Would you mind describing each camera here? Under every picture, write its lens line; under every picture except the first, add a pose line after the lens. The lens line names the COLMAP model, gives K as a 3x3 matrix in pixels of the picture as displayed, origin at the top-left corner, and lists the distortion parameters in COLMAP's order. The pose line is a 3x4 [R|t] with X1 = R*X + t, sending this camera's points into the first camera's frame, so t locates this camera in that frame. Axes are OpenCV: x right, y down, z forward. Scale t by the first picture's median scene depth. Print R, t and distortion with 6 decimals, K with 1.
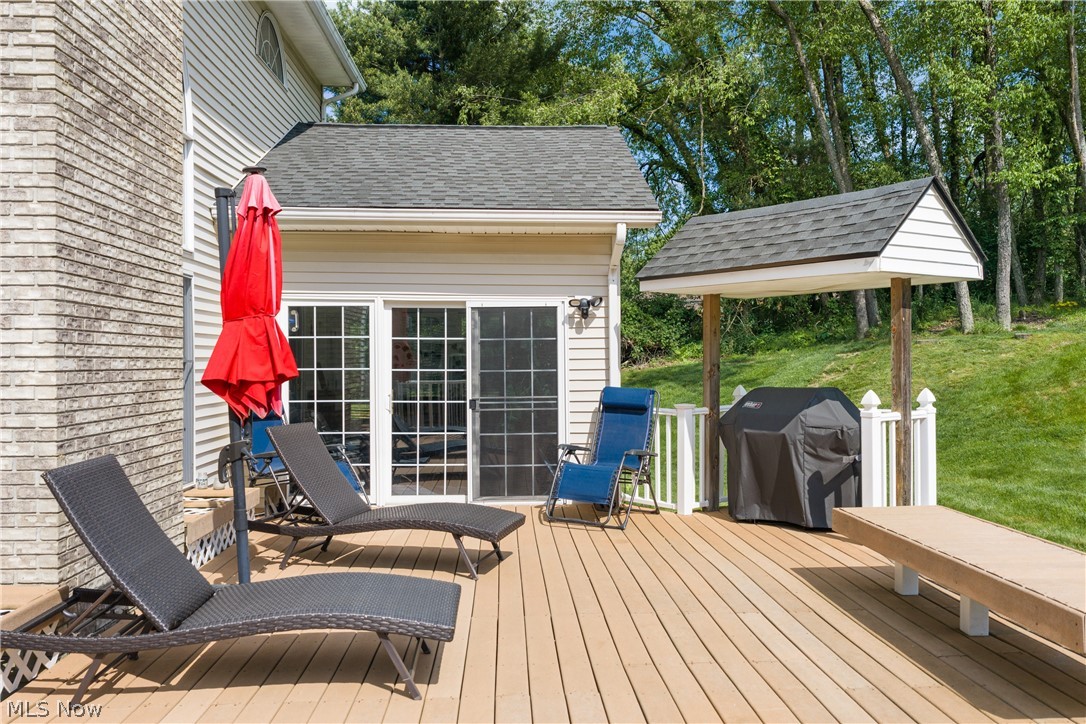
lens RADIAL K [[908.7, 0, 545.3], [0, 908.7, 362.7], [0, 0, 1]] dist [0.012441, -0.020348]
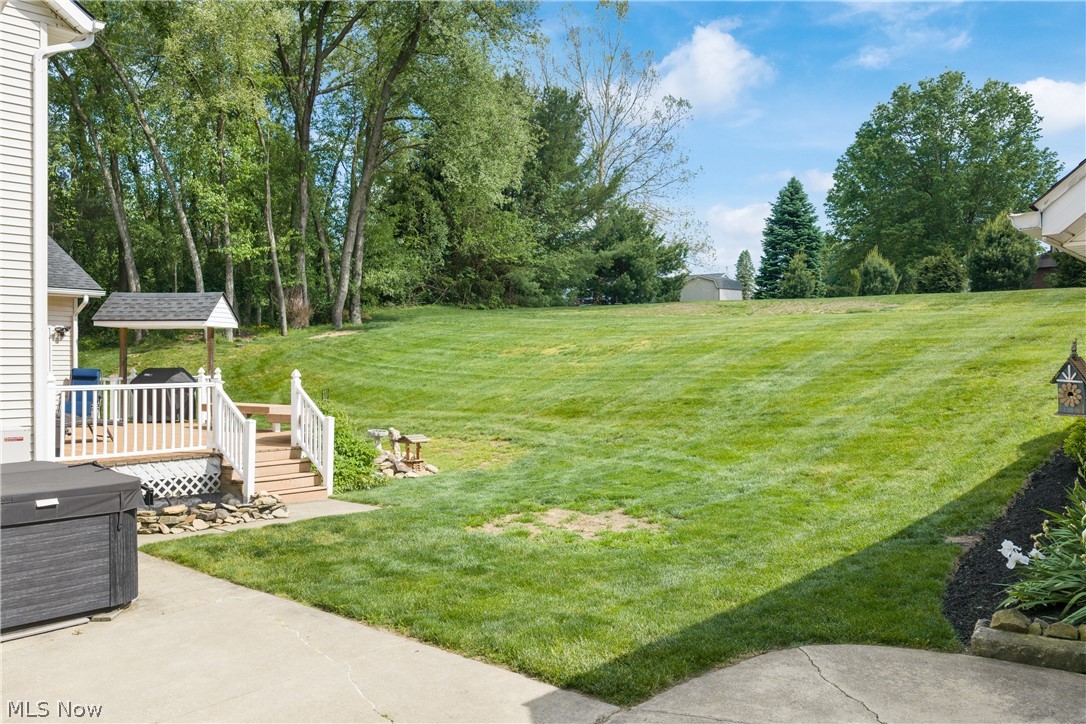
lens RADIAL K [[908.7, 0, 545.3], [0, 908.7, 362.7], [0, 0, 1]] dist [0.012441, -0.020348]
pose [[0.679463, 0.006463, 0.733681, -0.750440], [-0.004704, 0.999979, -0.004452, 0.017401], [-0.733694, -0.000426, 0.679480, -1.286859]]
